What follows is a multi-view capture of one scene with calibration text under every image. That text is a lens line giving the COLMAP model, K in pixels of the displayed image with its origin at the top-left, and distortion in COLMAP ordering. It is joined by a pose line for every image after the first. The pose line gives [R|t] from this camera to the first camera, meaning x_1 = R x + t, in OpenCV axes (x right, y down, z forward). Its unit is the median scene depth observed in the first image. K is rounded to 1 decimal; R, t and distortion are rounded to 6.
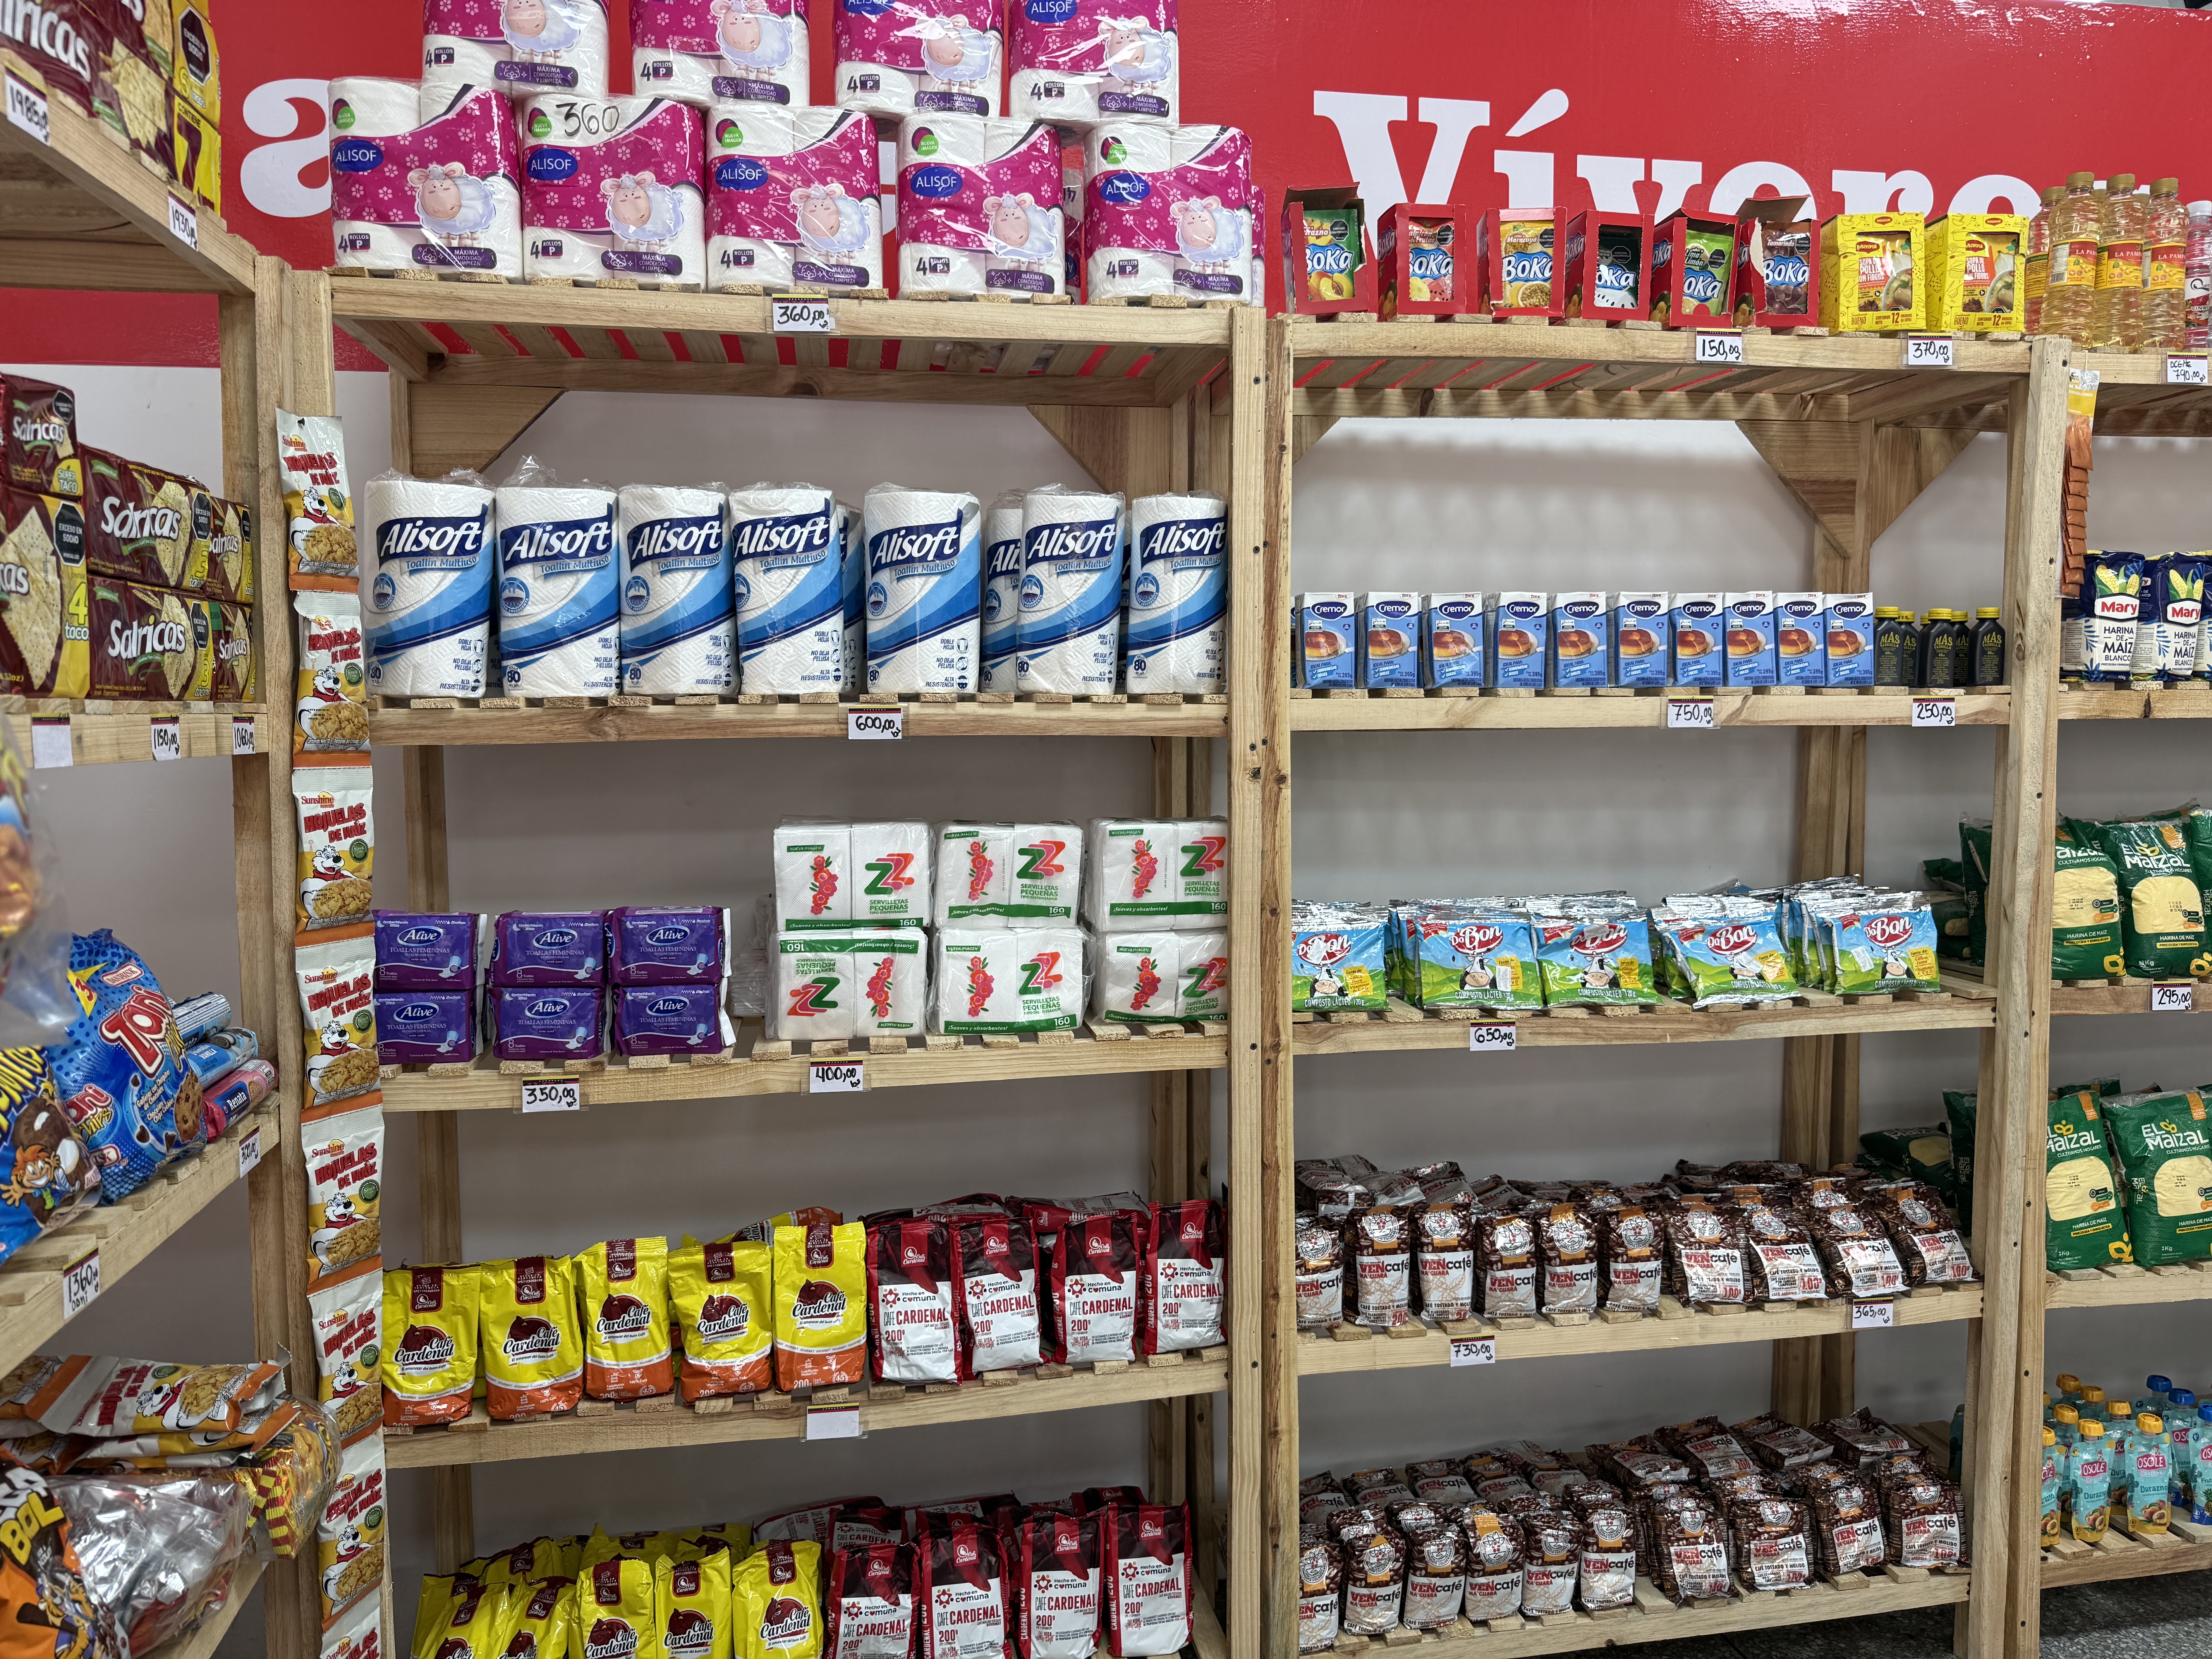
lens RADIAL K [[1559.2, 0, 1141.3], [0, 1559.2, 828.0], [0, 0, 1]] dist [0.131827, -0.234641]
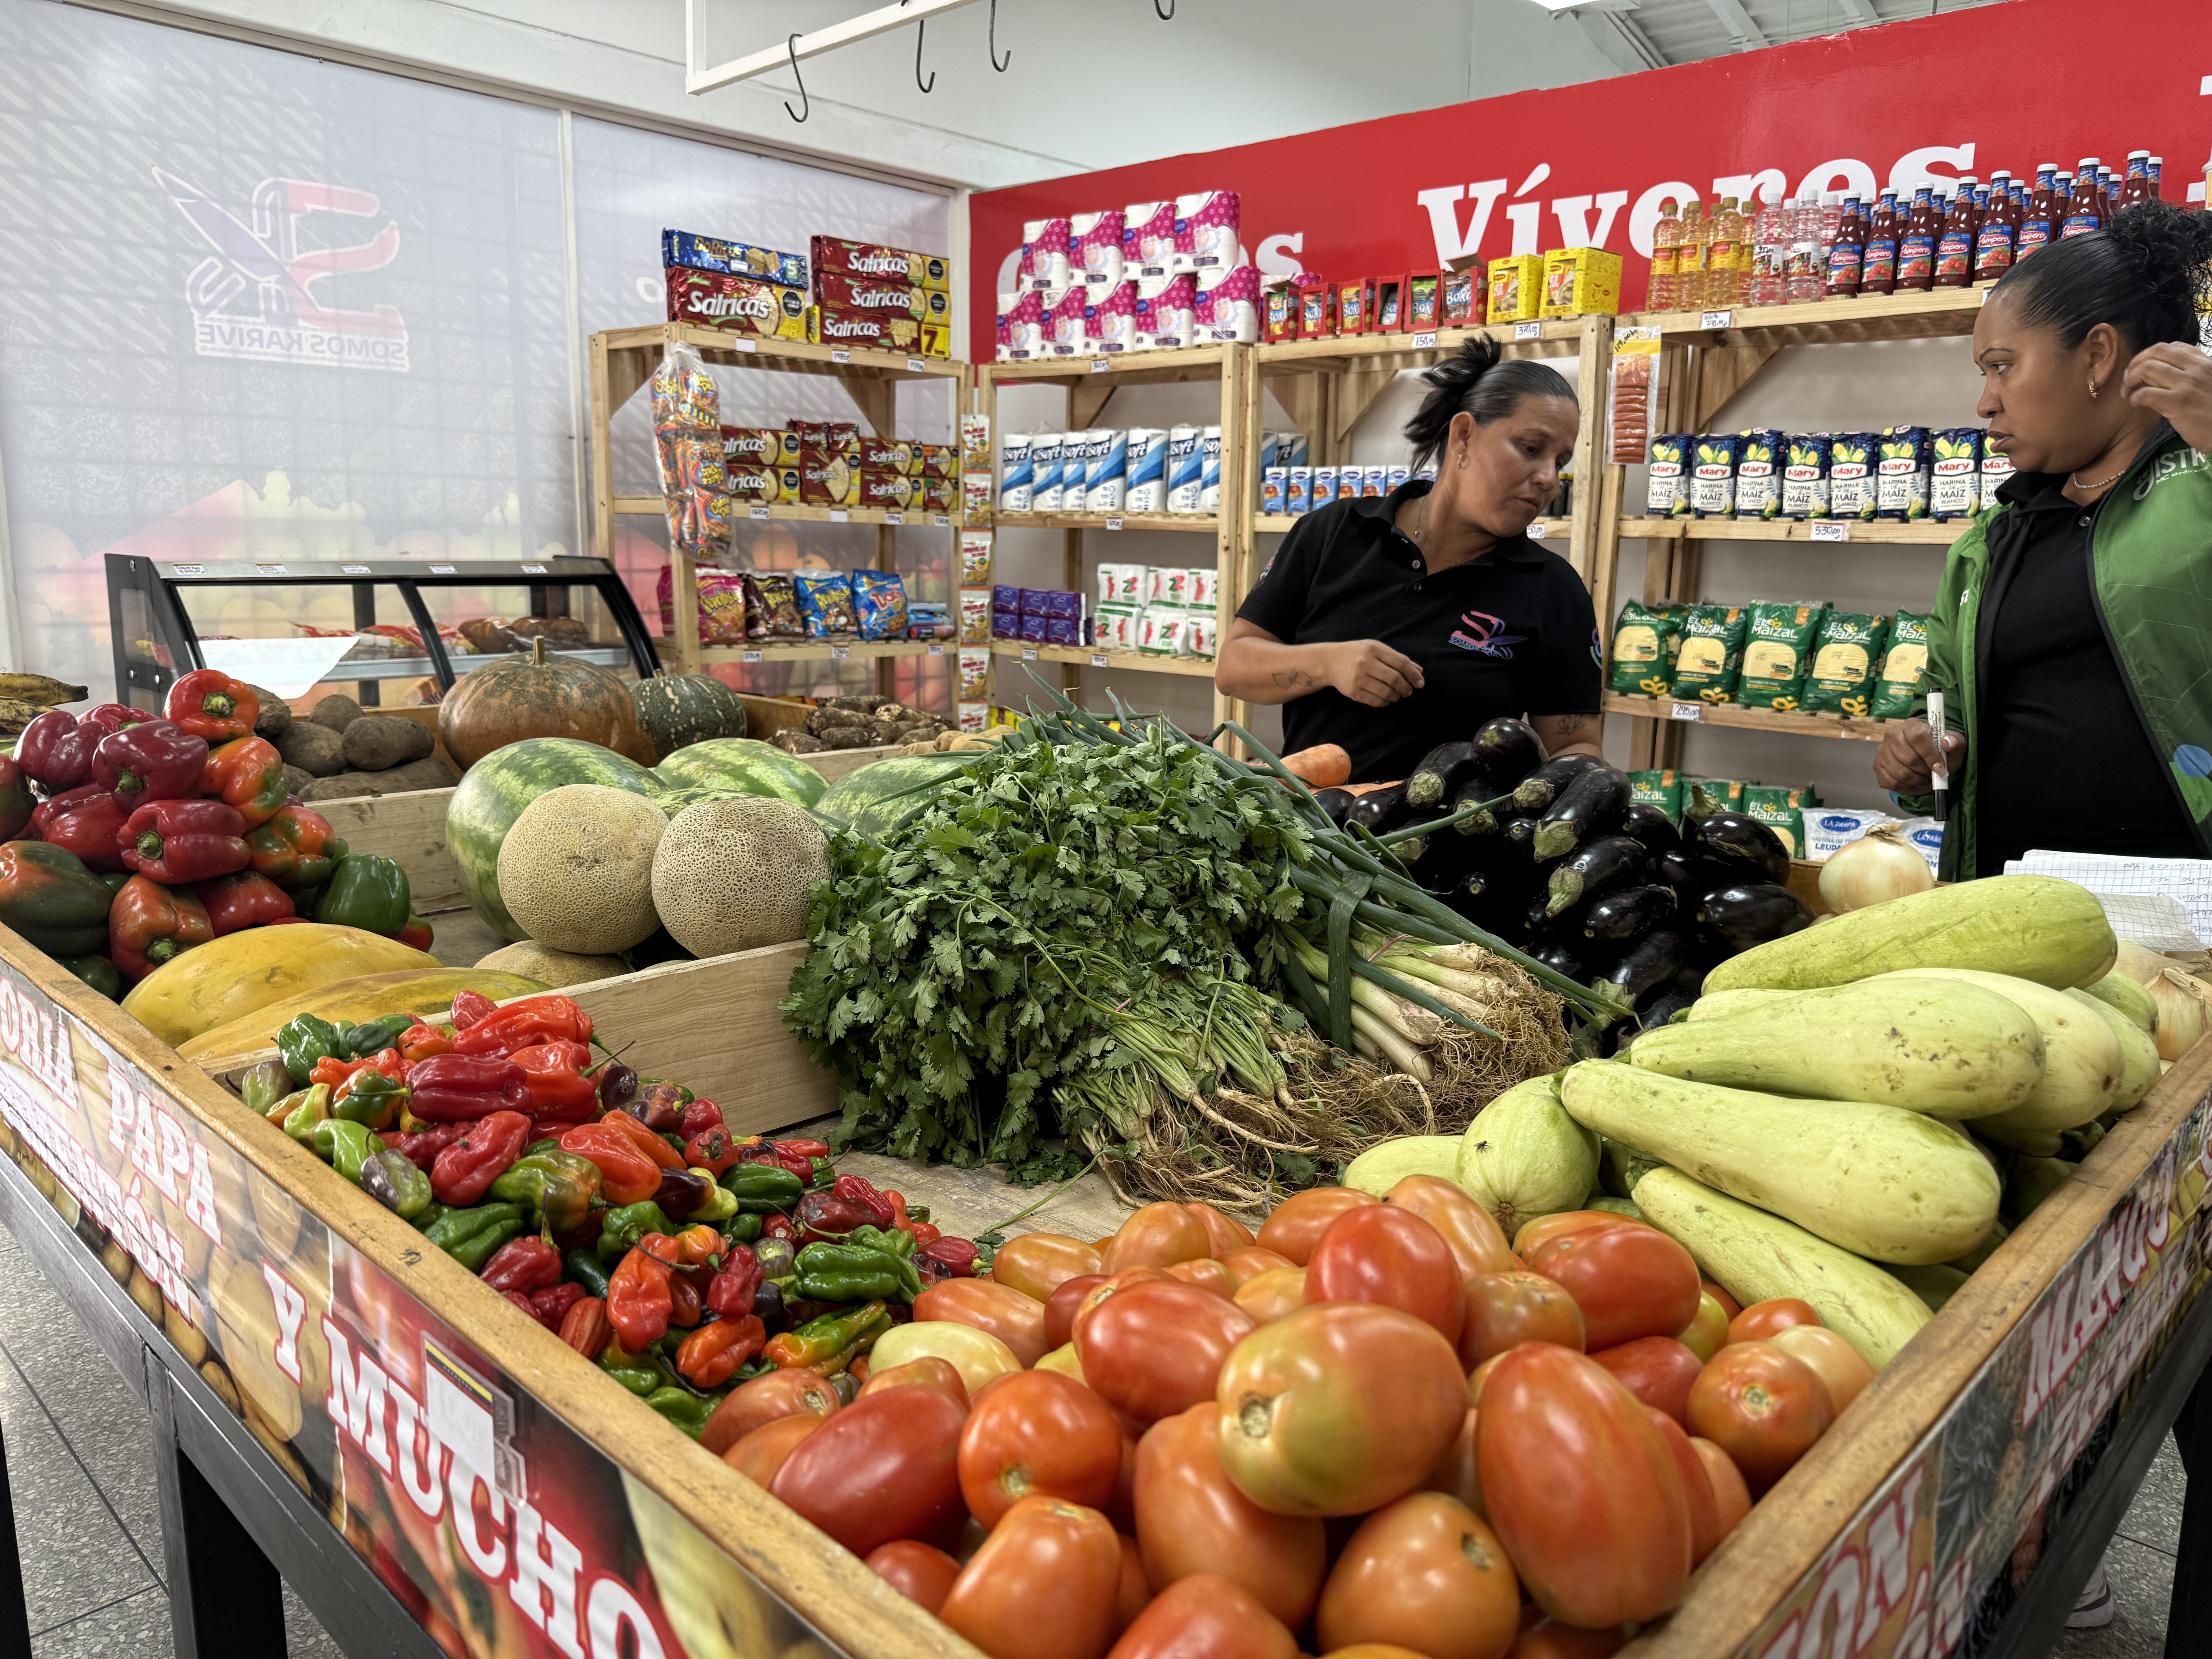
lens RADIAL K [[1559.2, 0, 1141.3], [0, 1559.2, 828.0], [0, 0, 1]] dist [0.131827, -0.234641]
pose [[0.599422, 0.171325, -0.781883, 1.874236], [-0.093638, 0.985127, 0.144073, 0.050238], [0.794937, -0.013146, 0.606549, -0.515603]]
